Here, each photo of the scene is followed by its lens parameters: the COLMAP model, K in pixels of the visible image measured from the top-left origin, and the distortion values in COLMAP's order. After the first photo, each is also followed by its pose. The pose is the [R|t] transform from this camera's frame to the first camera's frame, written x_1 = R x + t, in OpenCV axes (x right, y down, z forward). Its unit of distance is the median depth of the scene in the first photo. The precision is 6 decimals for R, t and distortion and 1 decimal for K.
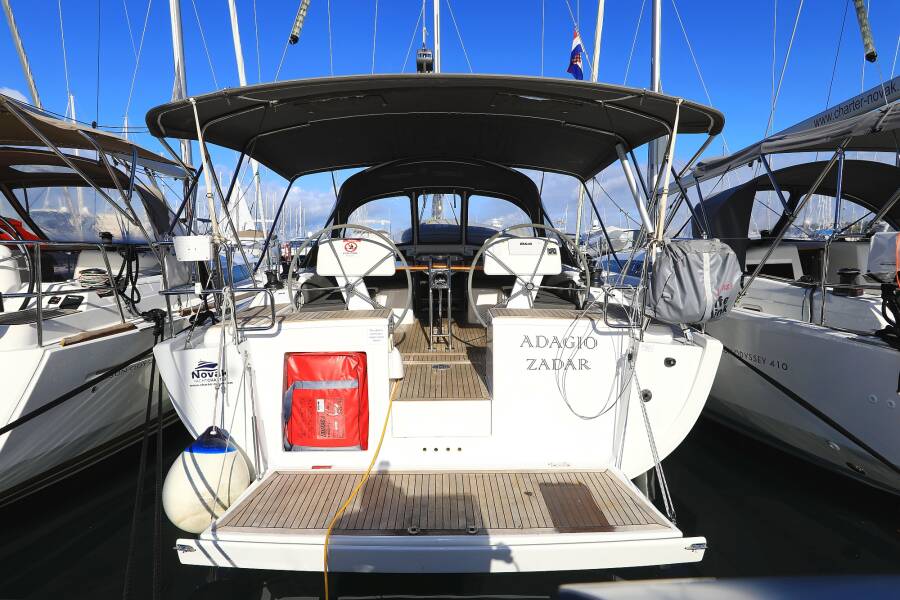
lens RADIAL K [[486.2, 0, 468.4], [0, 486.2, 324.4], [0, 0, 1]] dist [0.019645, -0.000750]
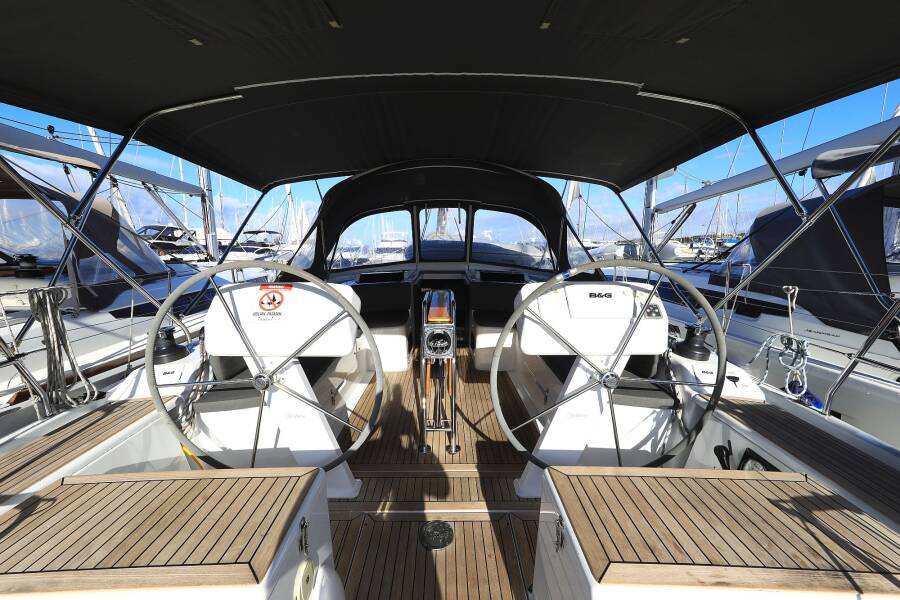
lens RADIAL K [[333.3, 0, 448.9], [0, 333.3, 313.5], [0, 0, 1]] dist [-0.007973, 0.000747]
pose [[0.998837, 0.017577, -0.044900, -0.036497], [-0.016092, 0.999318, 0.033227, -0.192800], [0.045454, -0.032465, 0.998439, 0.782974]]
